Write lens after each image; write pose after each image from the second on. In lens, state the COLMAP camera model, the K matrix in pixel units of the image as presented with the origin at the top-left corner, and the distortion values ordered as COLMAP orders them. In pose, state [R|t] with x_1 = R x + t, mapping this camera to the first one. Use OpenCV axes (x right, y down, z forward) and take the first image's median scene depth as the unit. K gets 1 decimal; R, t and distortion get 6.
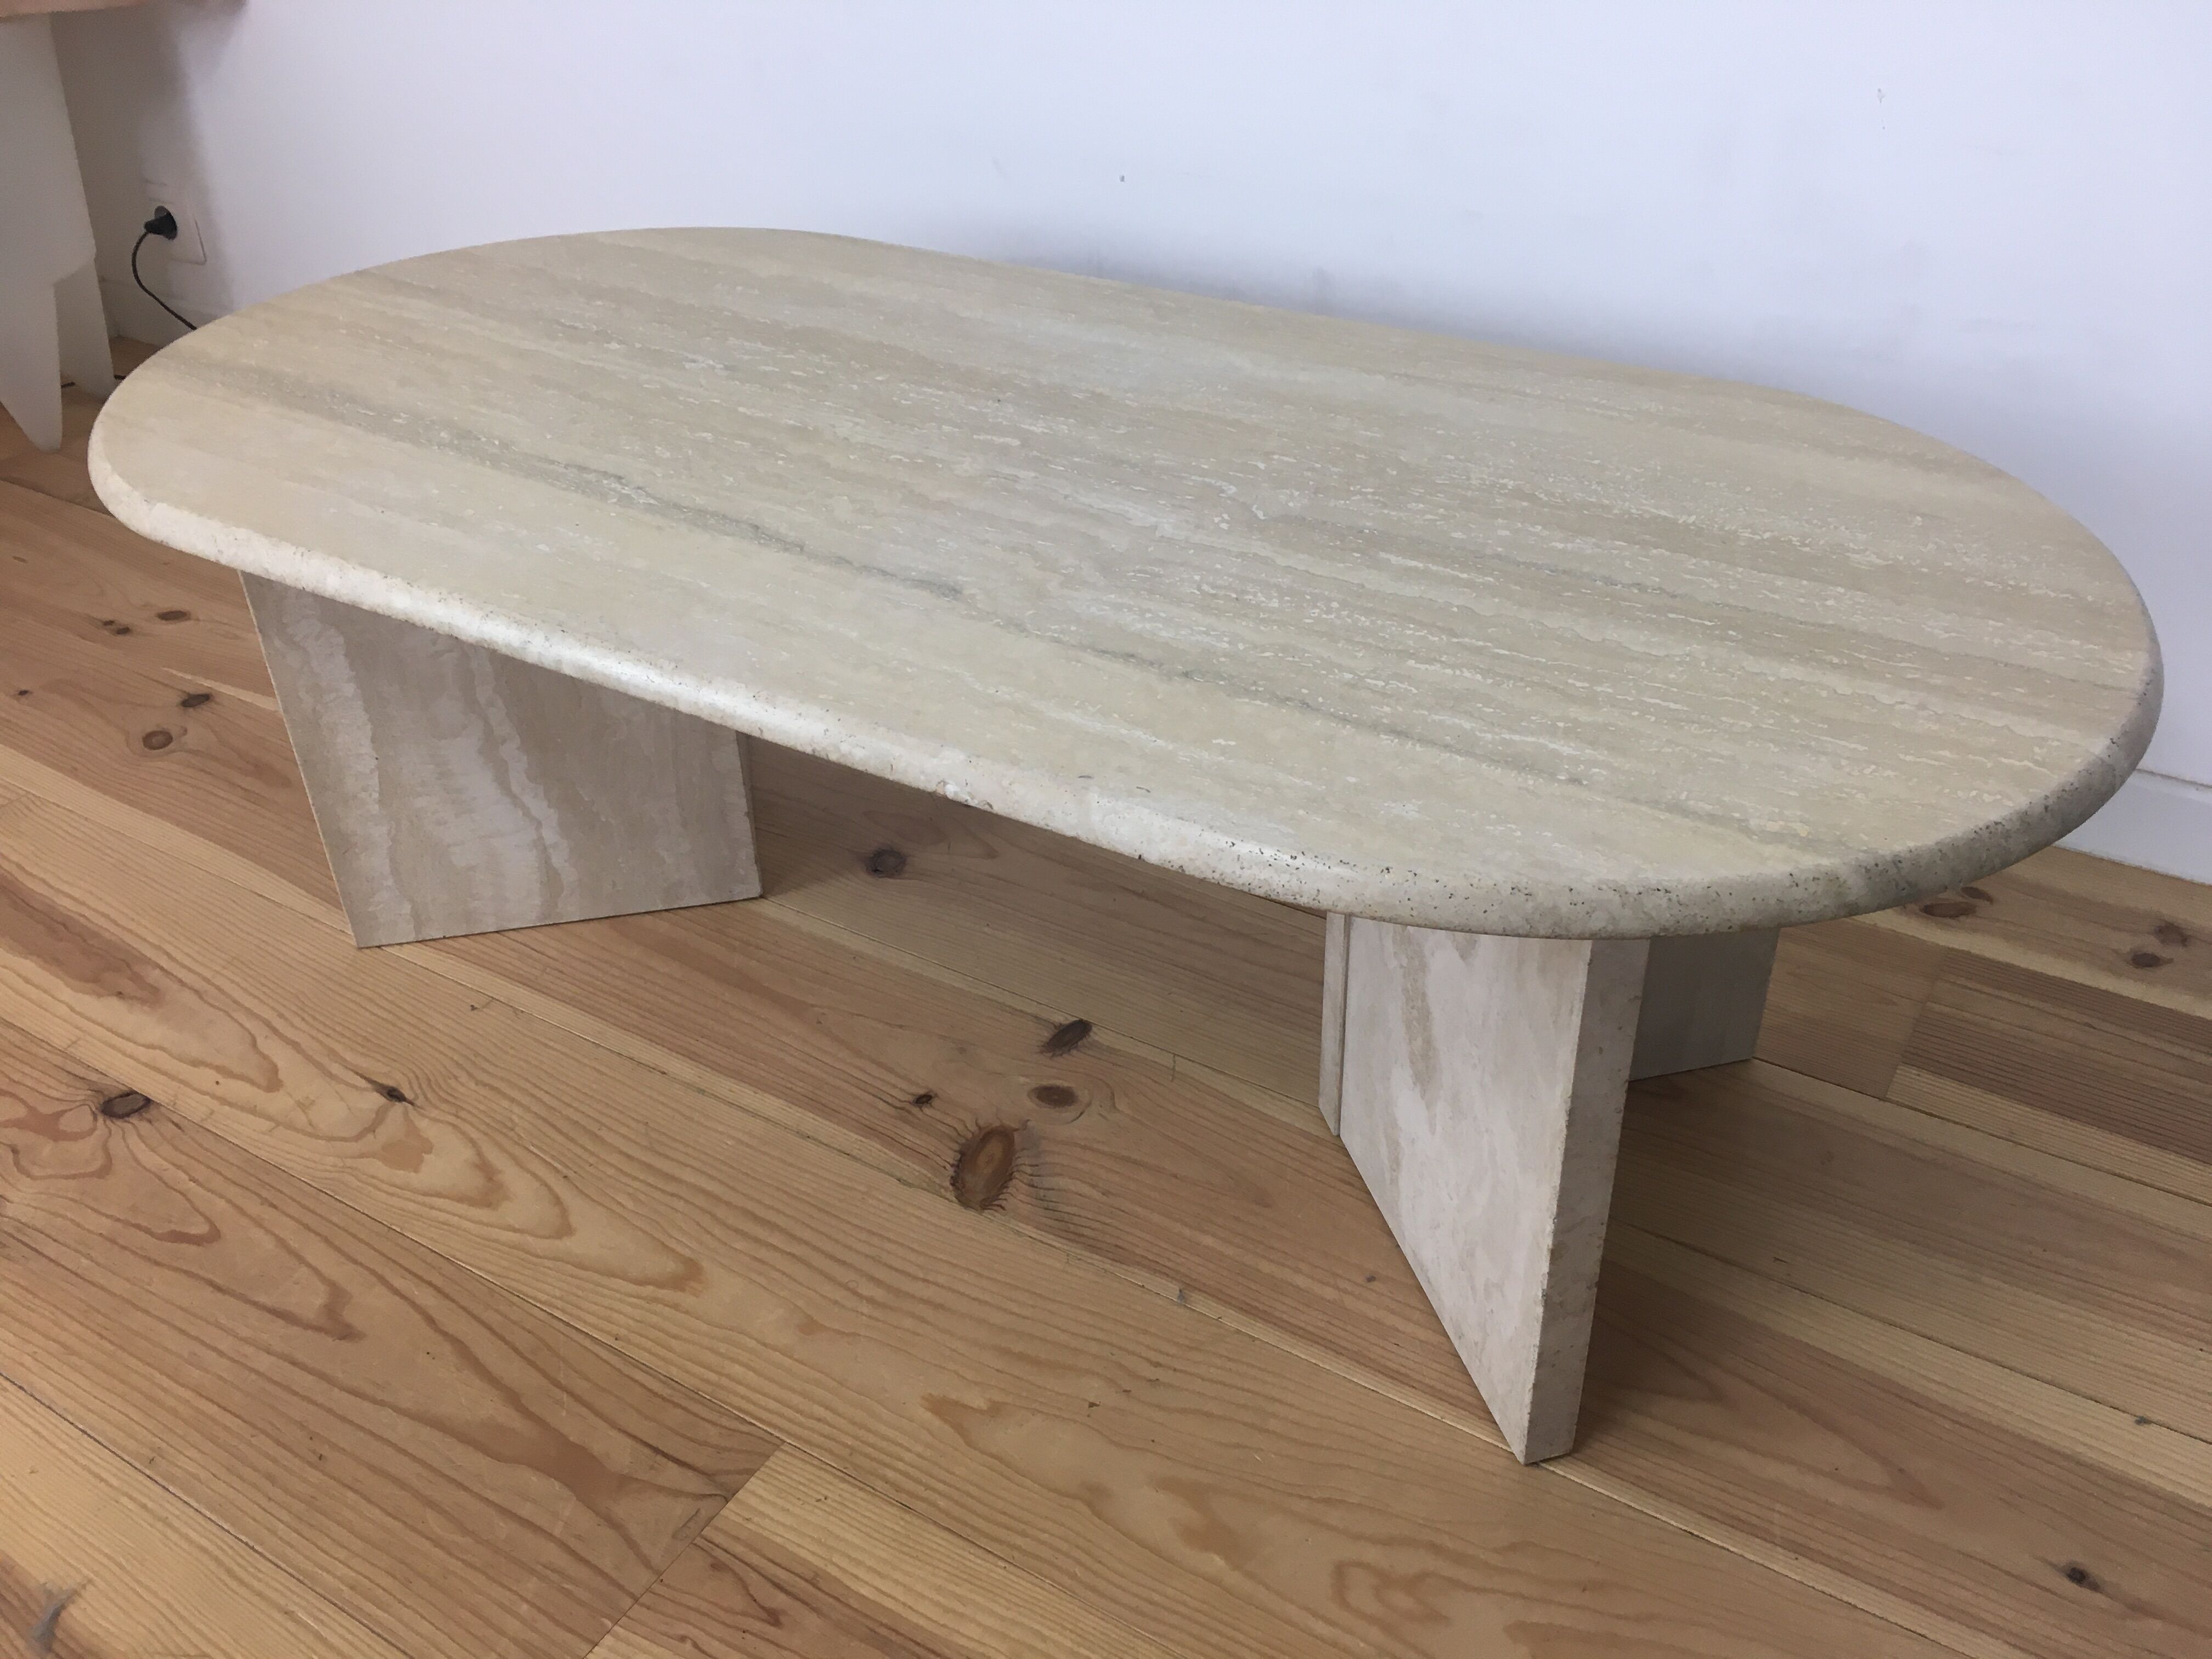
lens RADIAL K [[1901.1, 0, 1102.9], [0, 1901.1, 818.7], [0, 0, 1]] dist [0.073295, -0.117361]
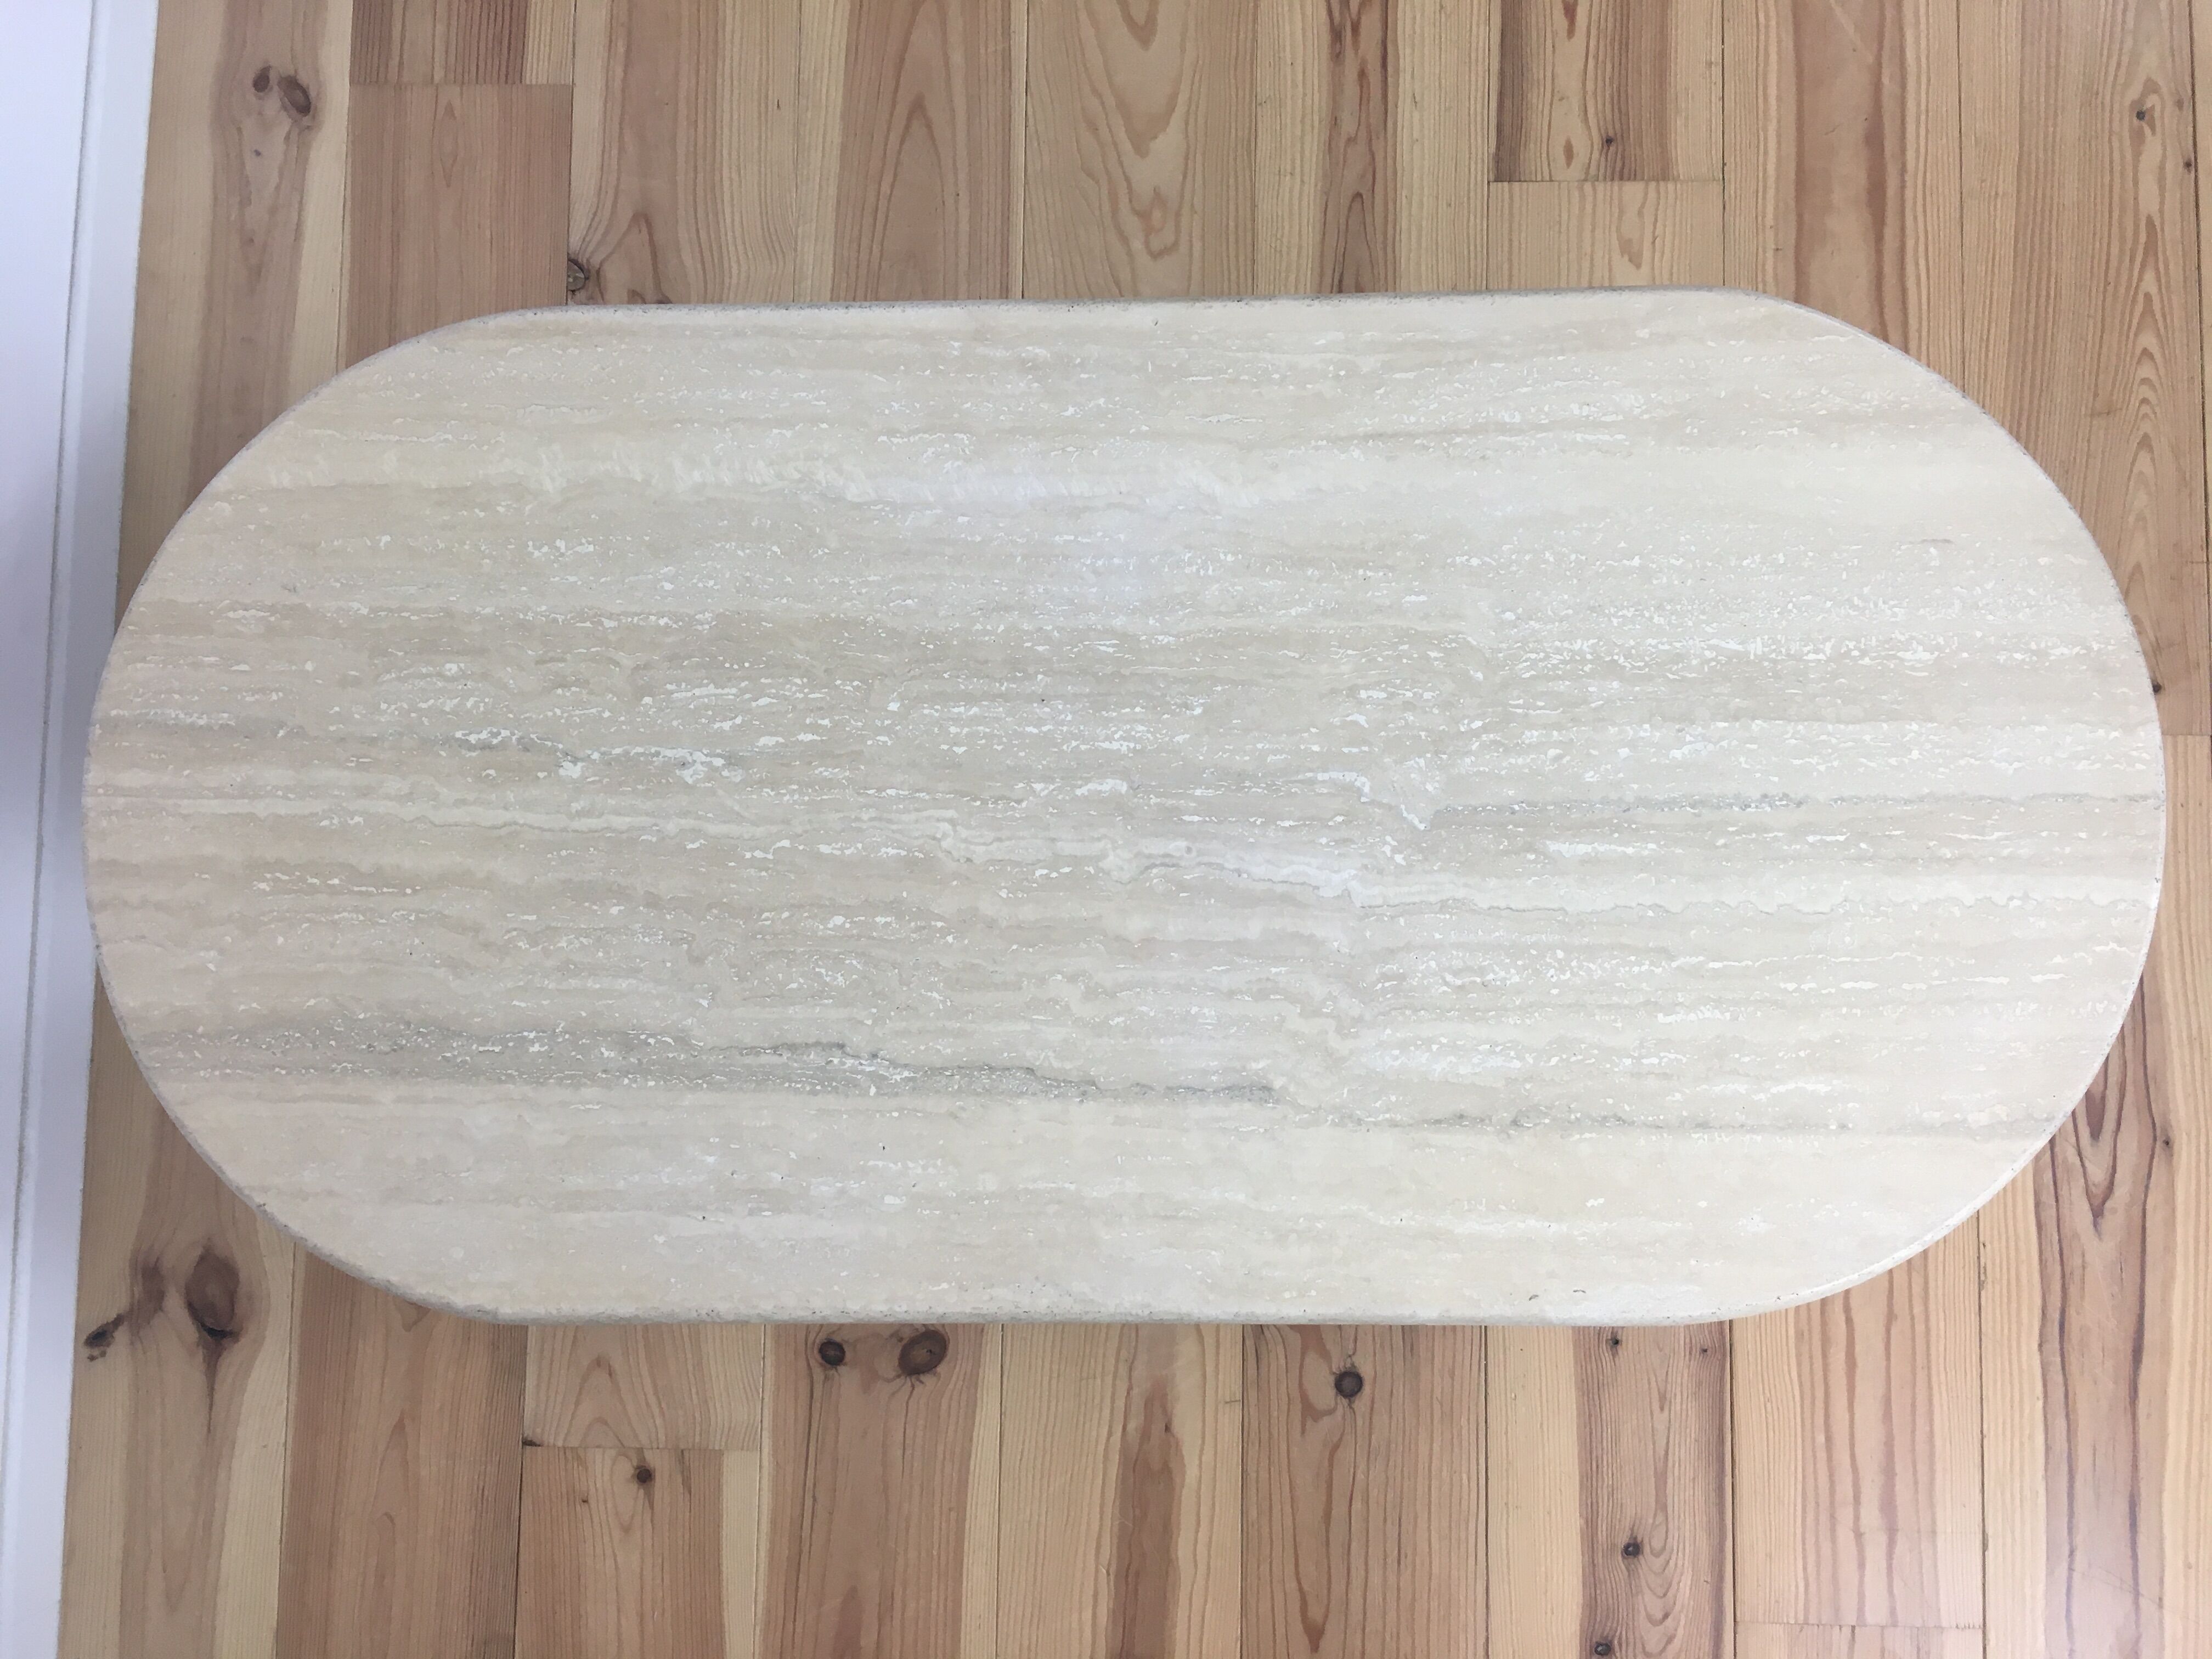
lens RADIAL K [[1901.1, 0, 1098.8], [0, 1901.1, 823.4], [0, 0, 1]] dist [0.073295, -0.117361]
pose [[0.848978, -0.527492, 0.031454, -0.103494], [0.301720, 0.532753, 0.790658, -1.040289], [-0.433823, -0.661760, 0.611450, 0.391326]]
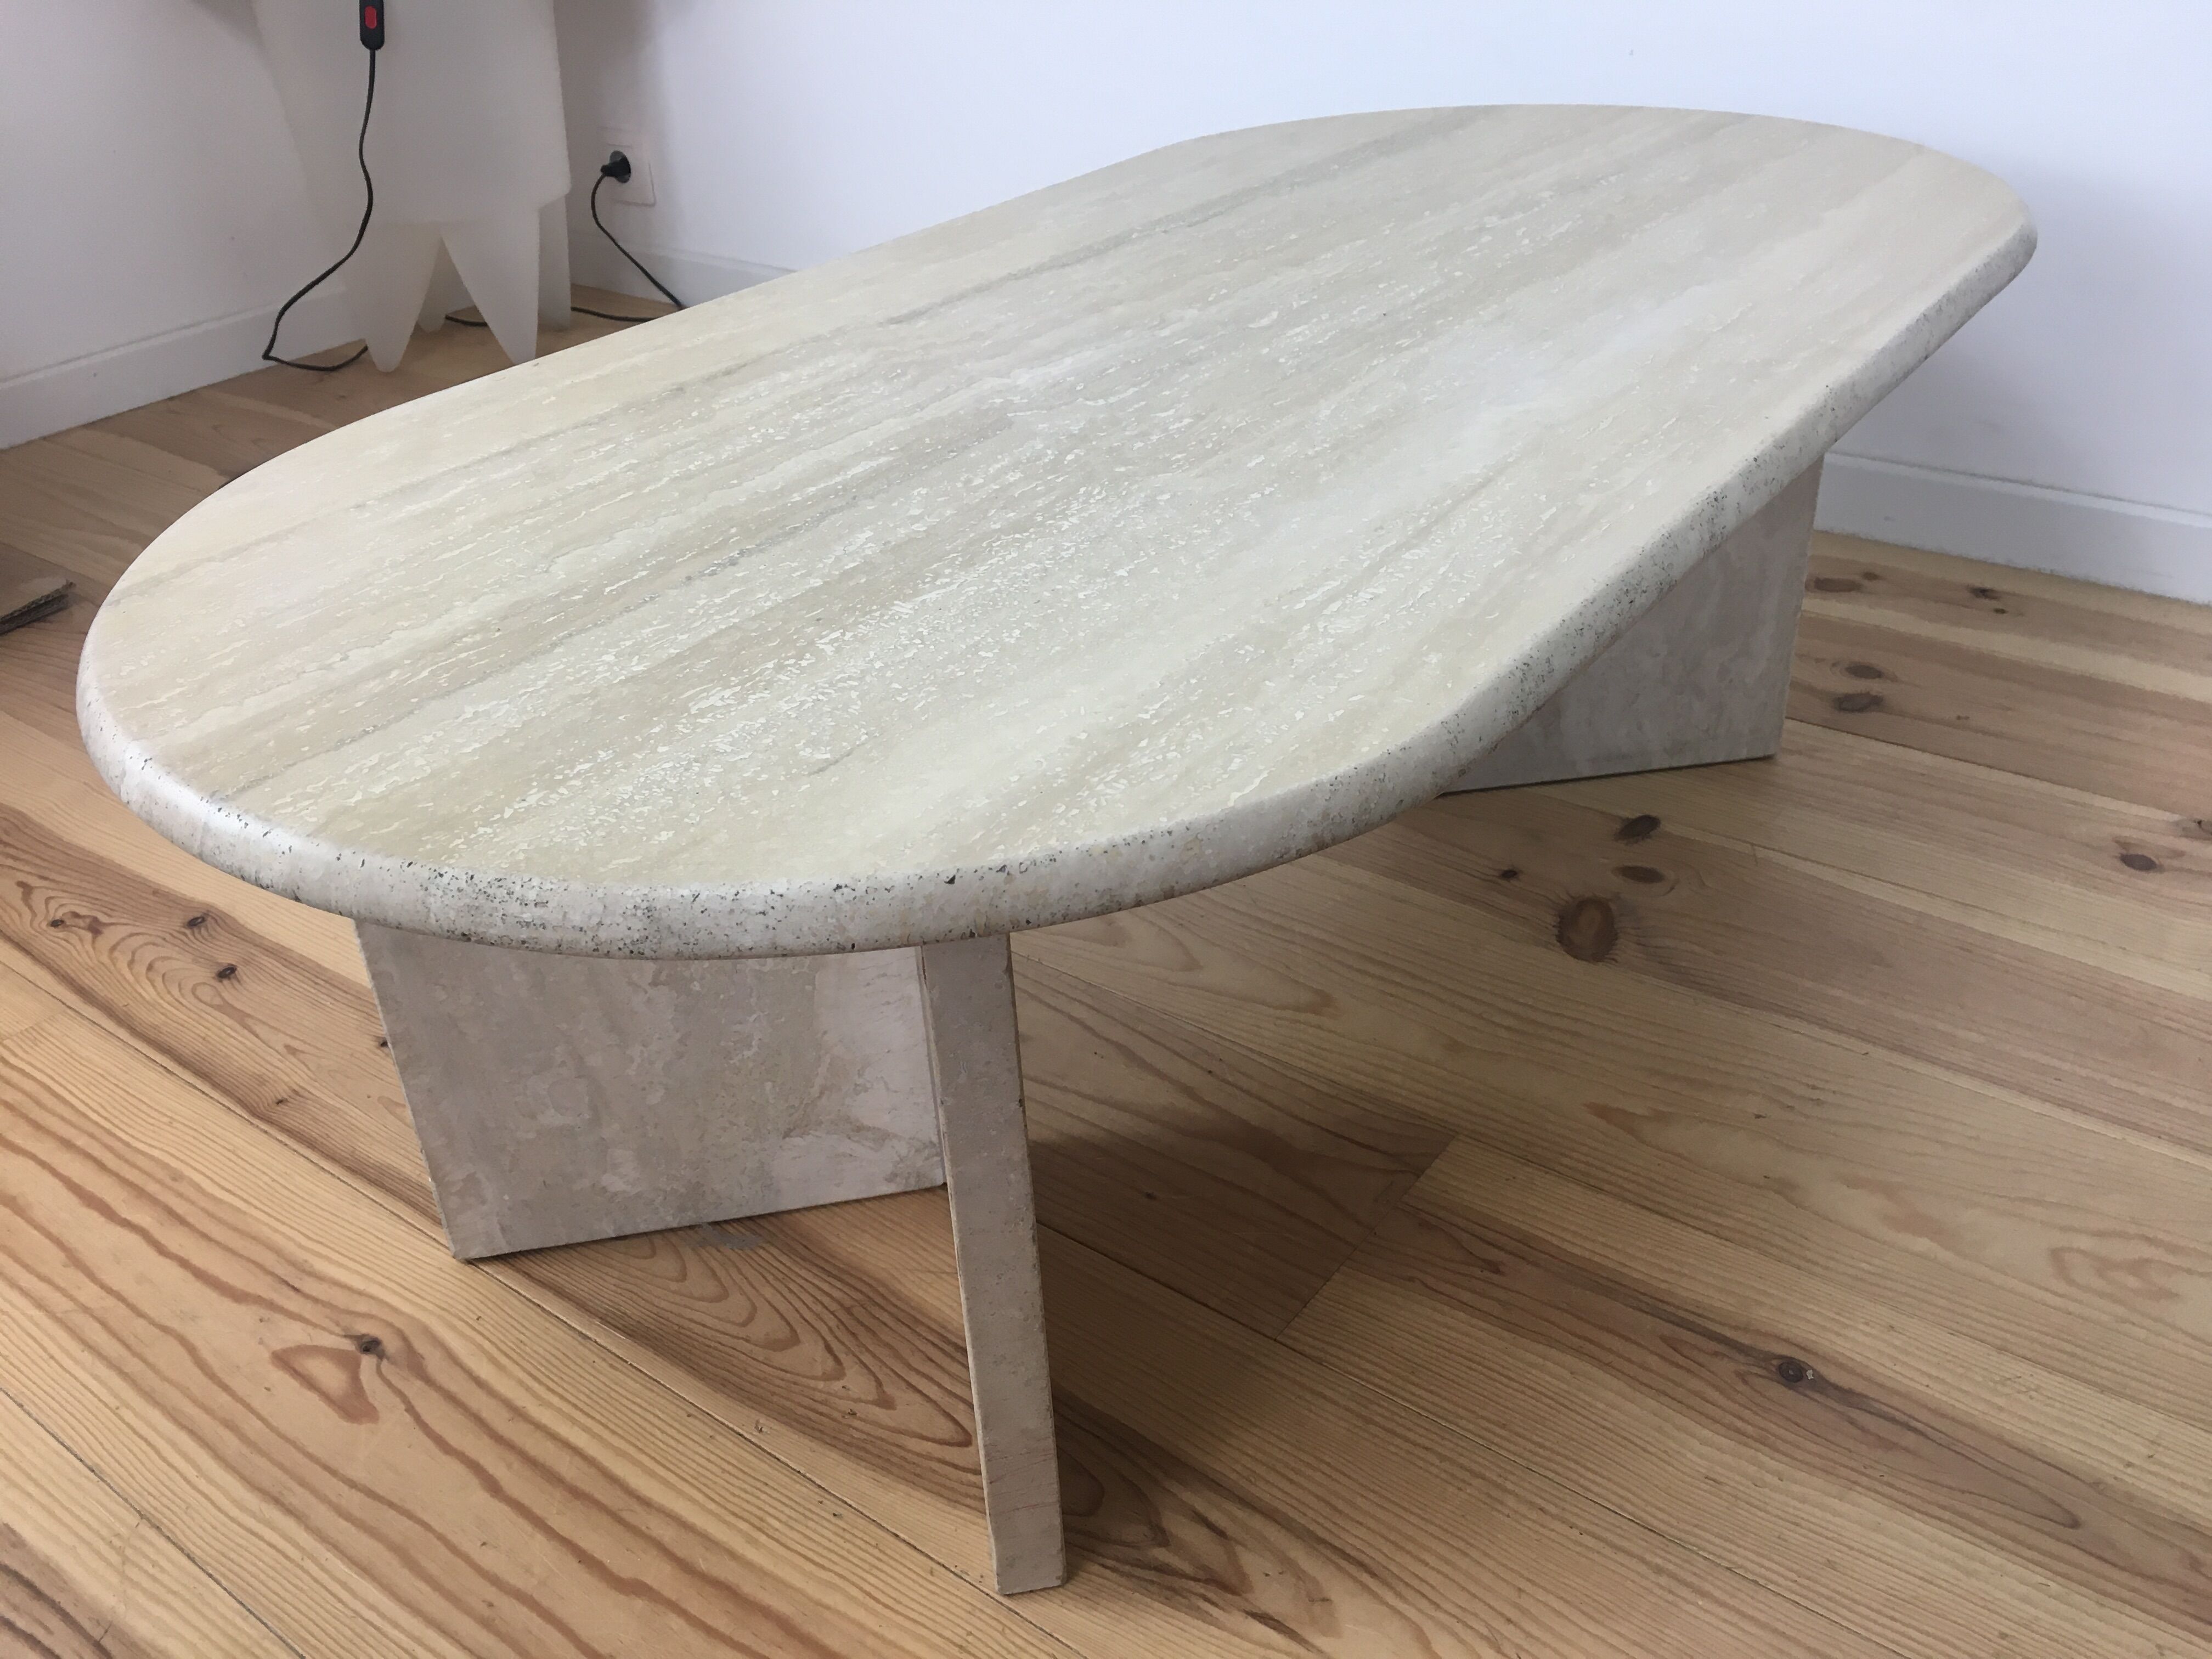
lens RADIAL K [[1901.1, 0, 1109.2], [0, 1901.1, 829.6], [0, 0, 1]] dist [0.073295, -0.117361]
pose [[-0.072398, 0.529858, -0.844991, 0.892692], [-0.498713, 0.714464, 0.490740, -0.457769], [0.863738, 0.456937, 0.212521, 0.899290]]
